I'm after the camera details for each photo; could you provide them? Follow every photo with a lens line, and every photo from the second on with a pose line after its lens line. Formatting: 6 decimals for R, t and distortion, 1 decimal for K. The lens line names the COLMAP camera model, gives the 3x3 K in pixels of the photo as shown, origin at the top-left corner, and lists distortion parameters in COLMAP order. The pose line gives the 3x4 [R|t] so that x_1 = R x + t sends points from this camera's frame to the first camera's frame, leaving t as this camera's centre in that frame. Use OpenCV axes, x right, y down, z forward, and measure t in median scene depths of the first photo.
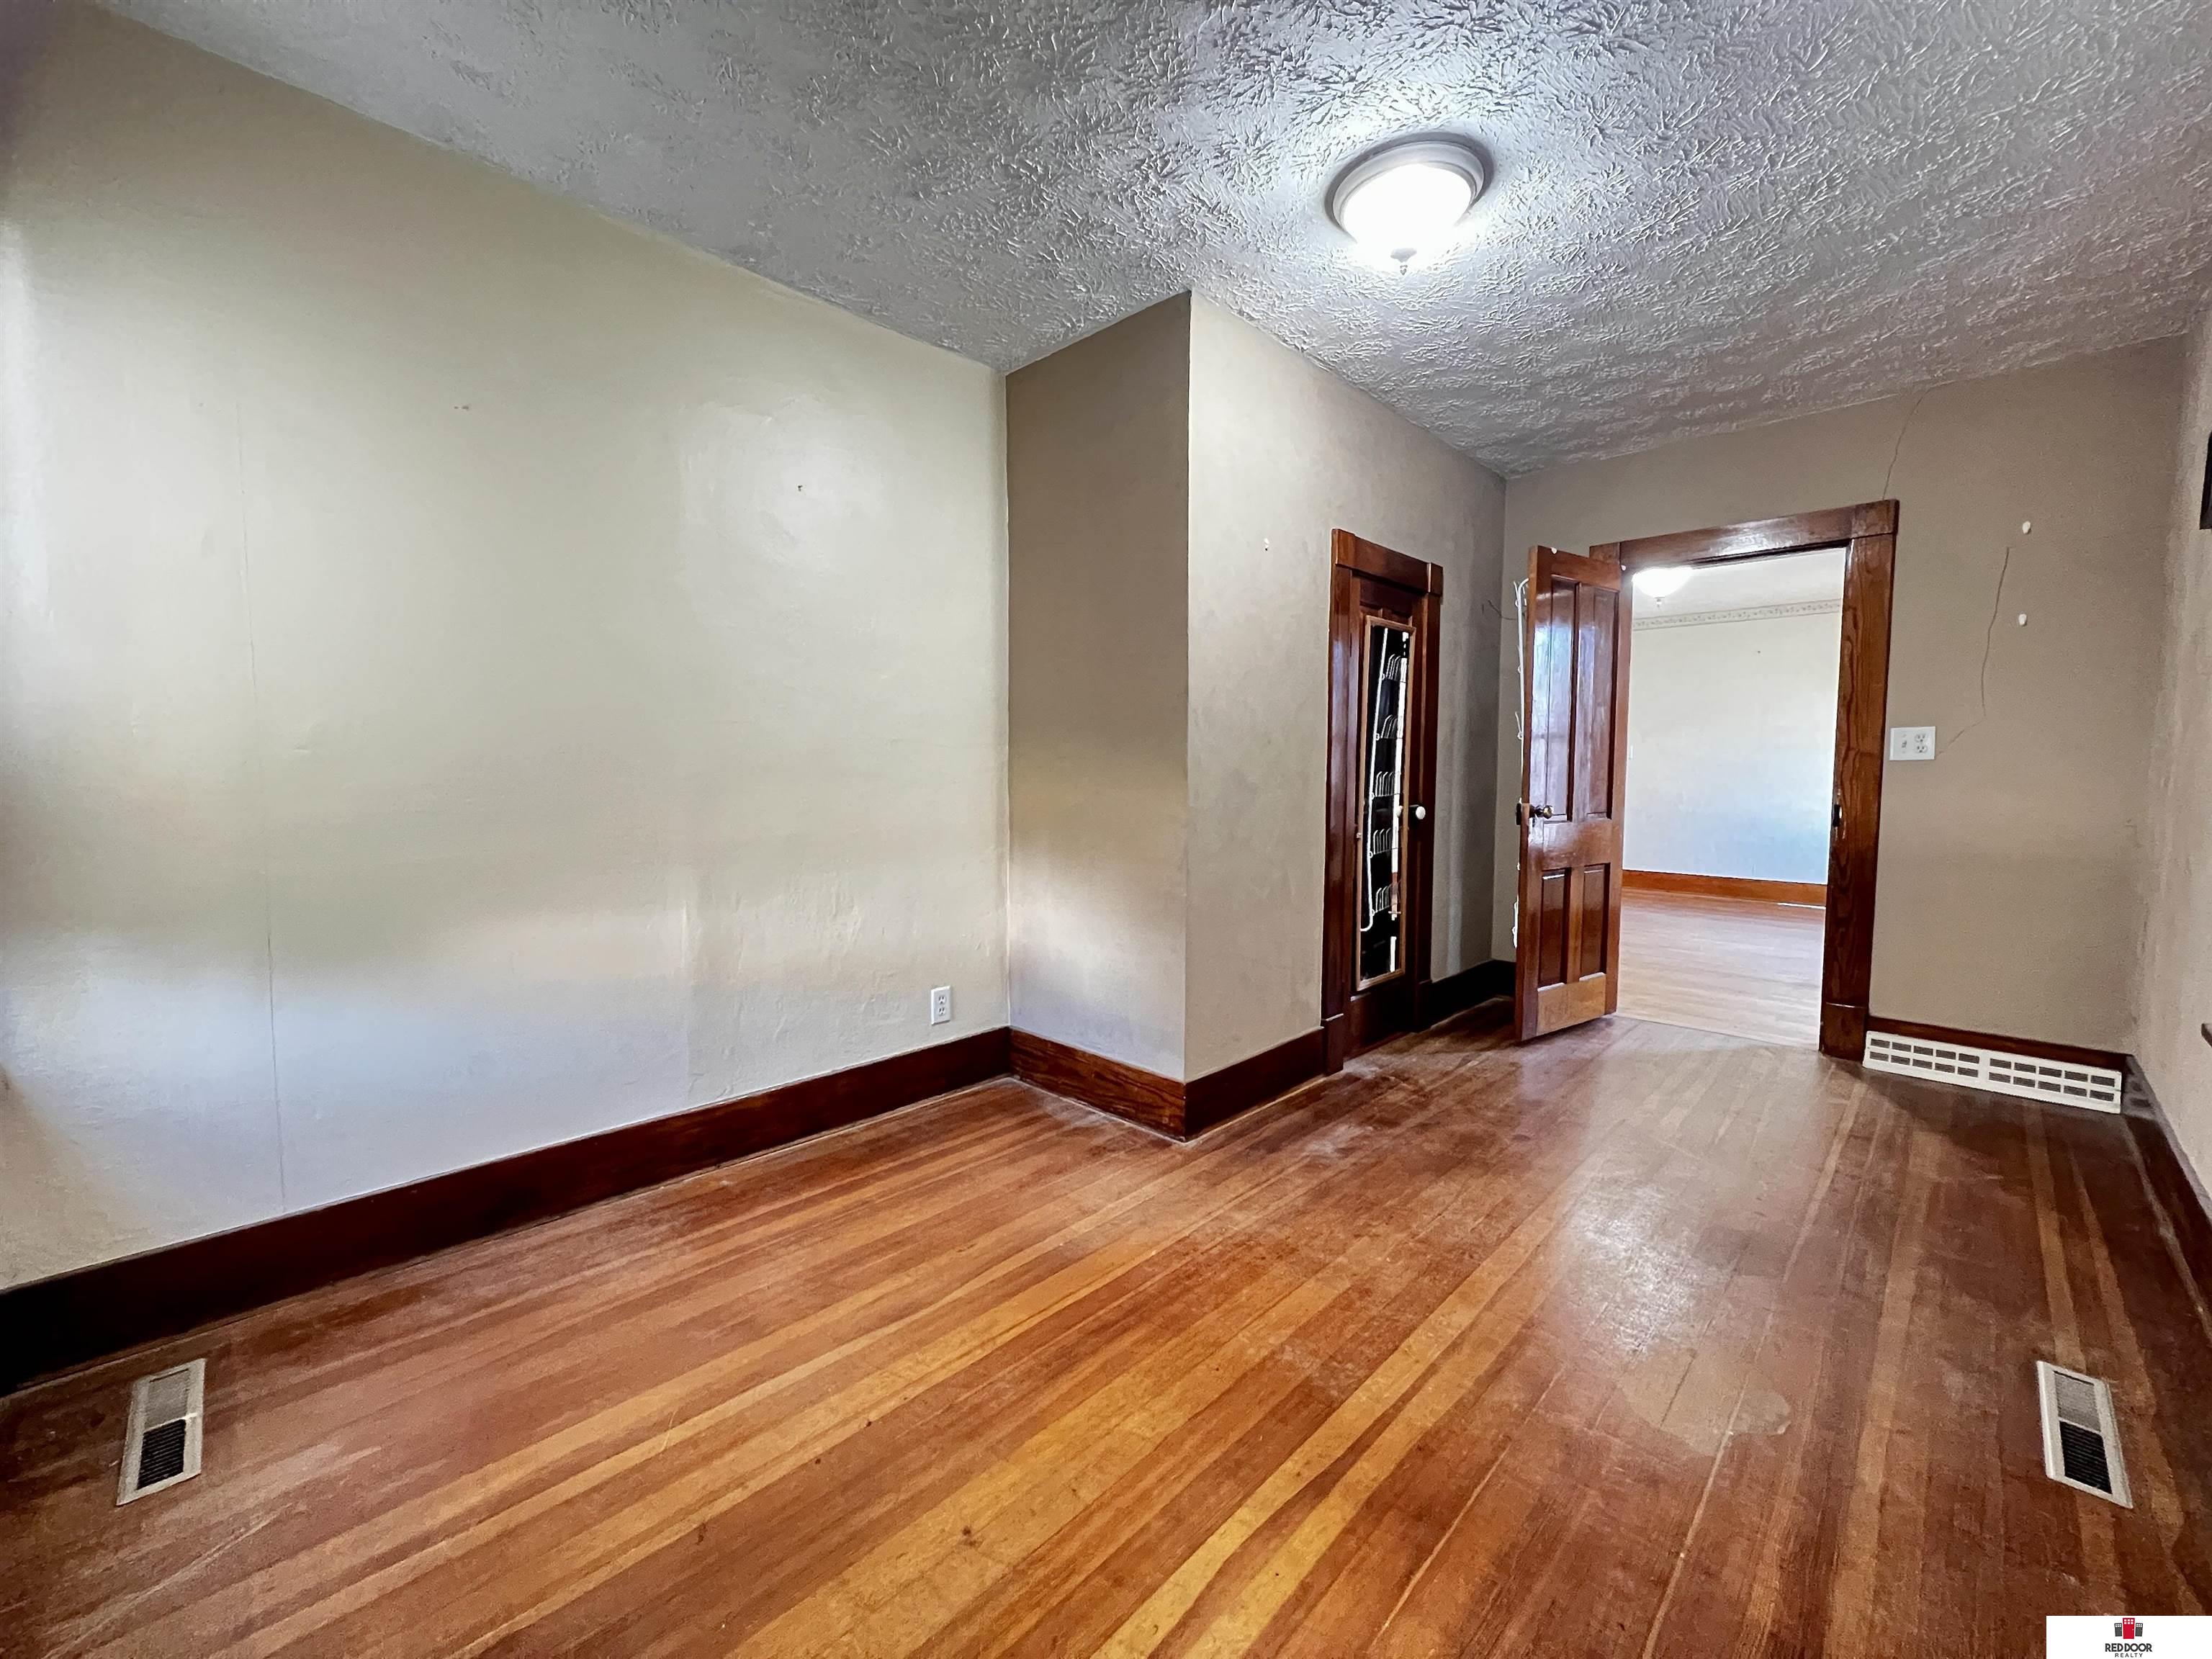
lens RADIAL K [[882.4, 0, 1092.2], [0, 882.4, 827.5], [0, 0, 1]] dist [0.000367, 0.000149]
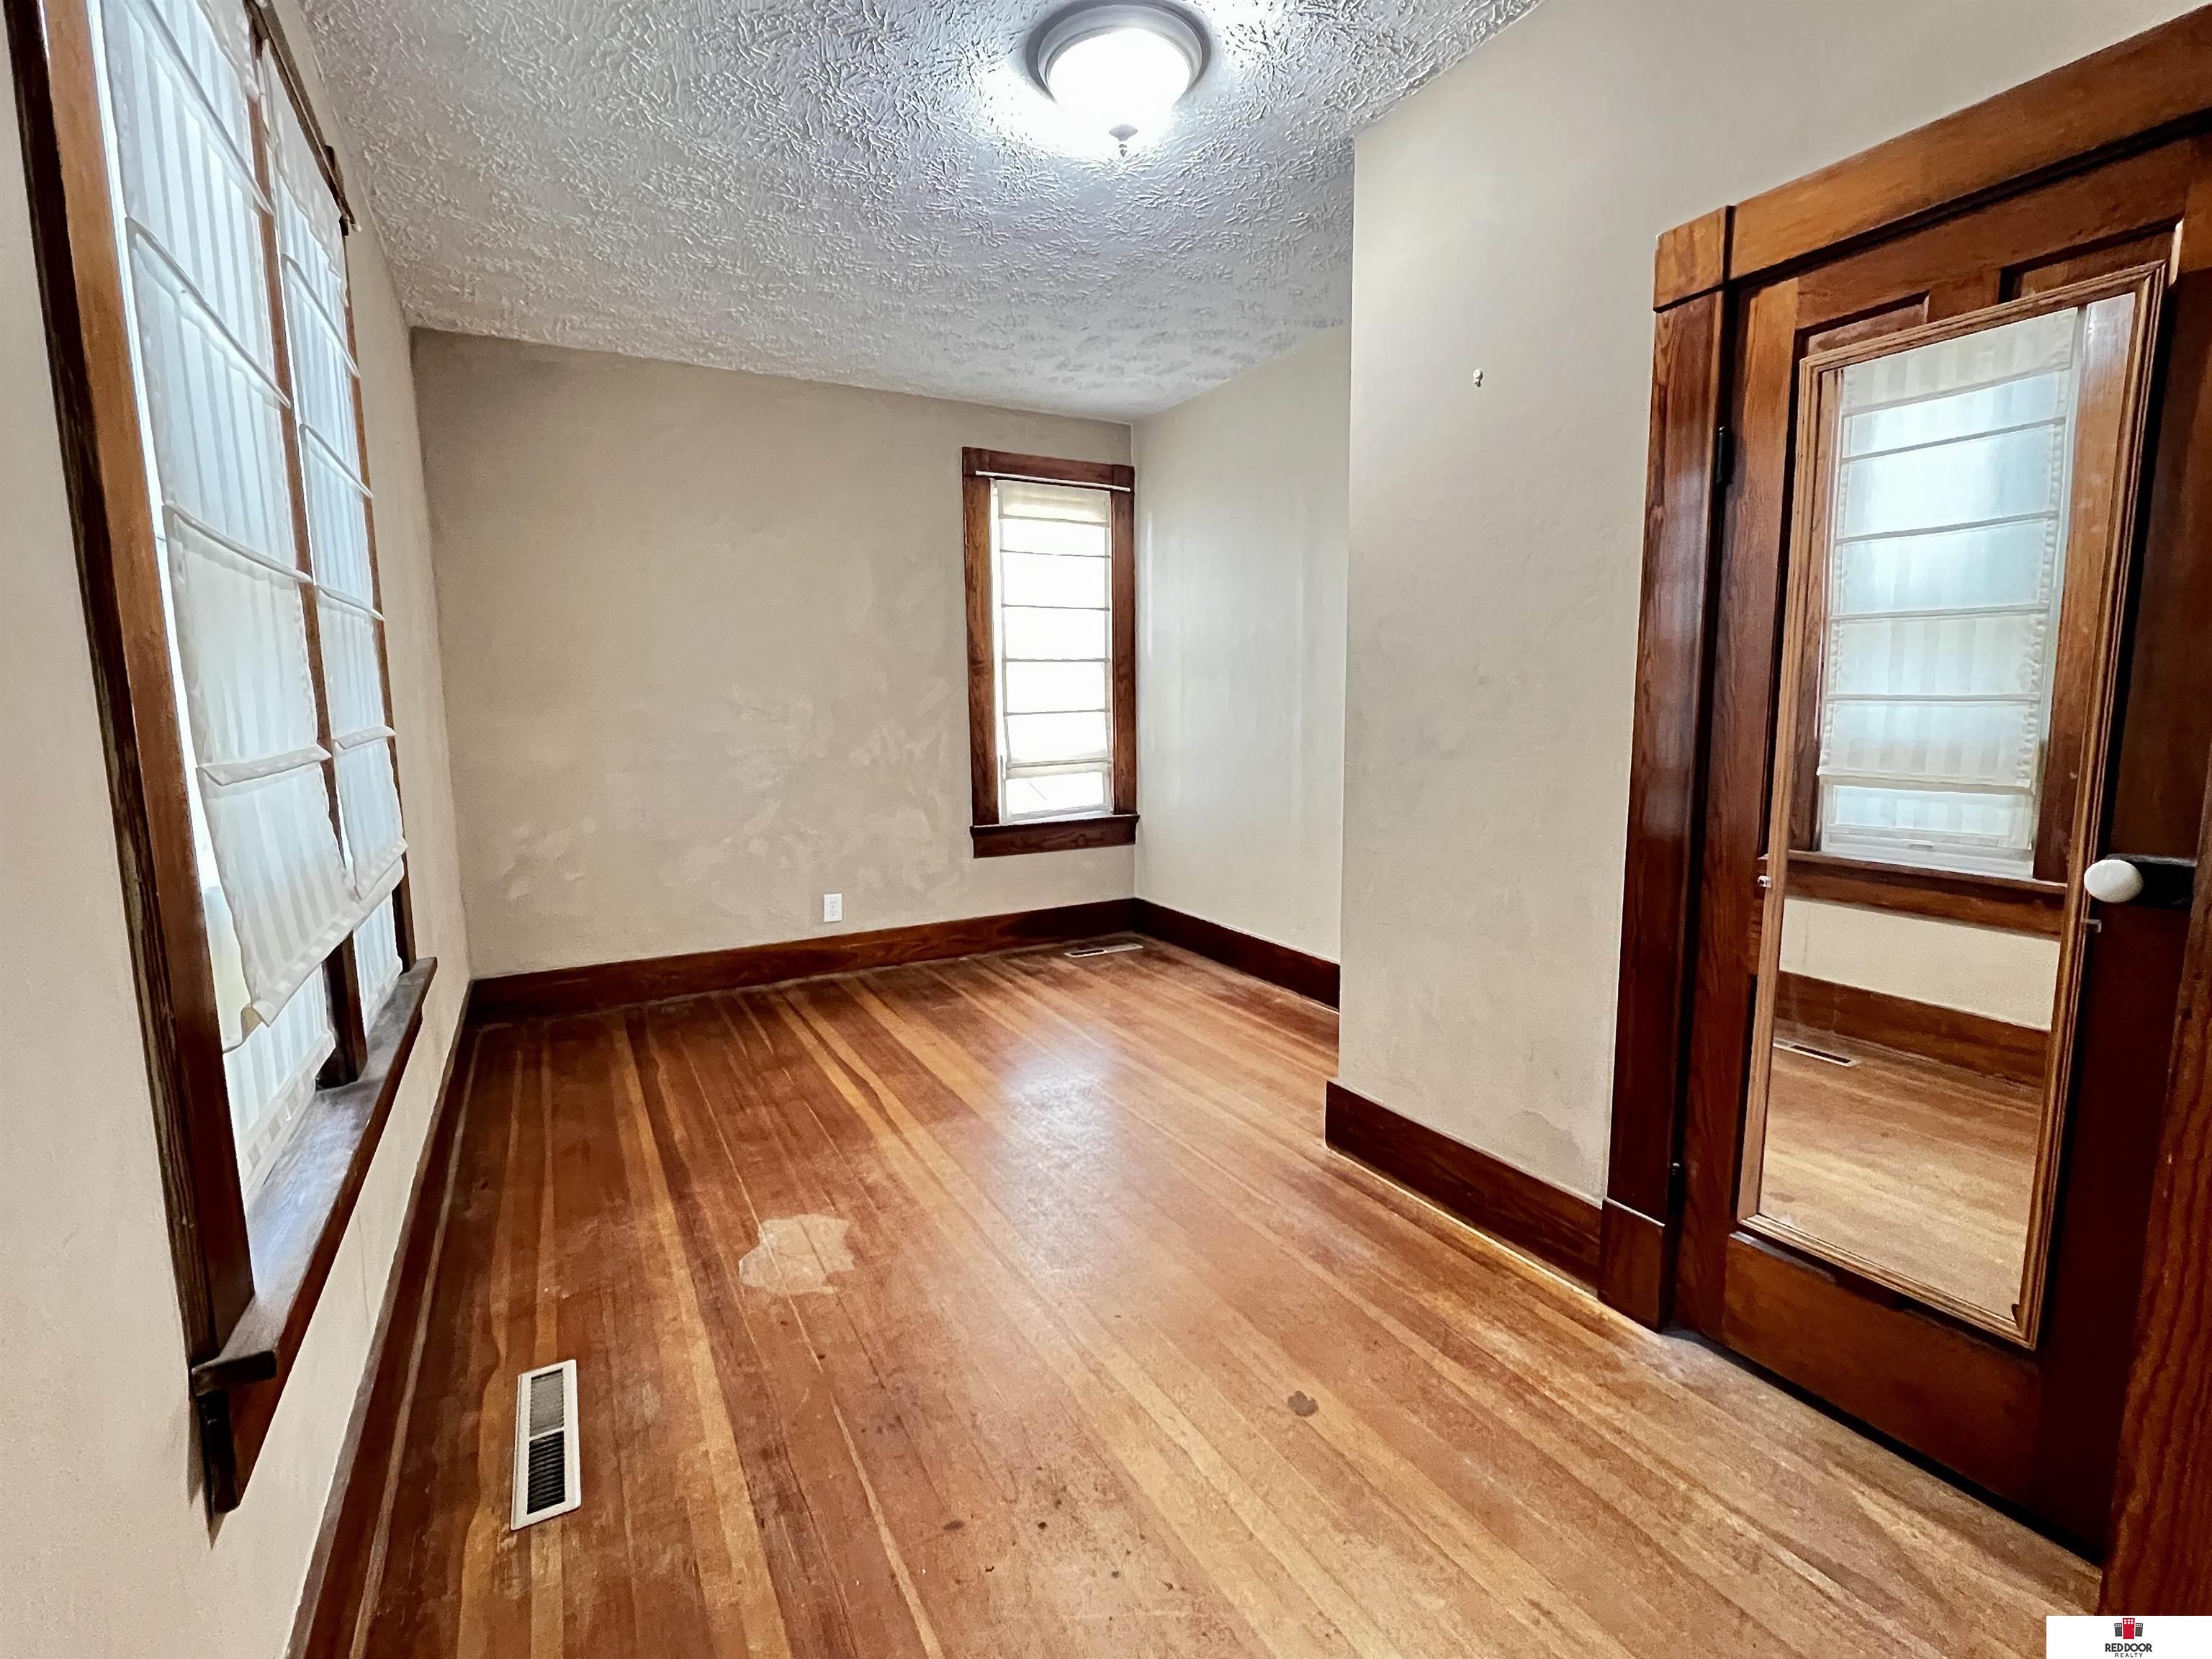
lens RADIAL K [[989.8, 0, 1106.0], [0, 989.8, 829.5], [0, 0, 1]] dist [0.000534, 0.000051]
pose [[-0.265606, 0.125433, -0.955887, 1.431386], [-0.059067, 0.987520, 0.145997, -0.115811], [0.962271, 0.095239, -0.254882, 1.350942]]
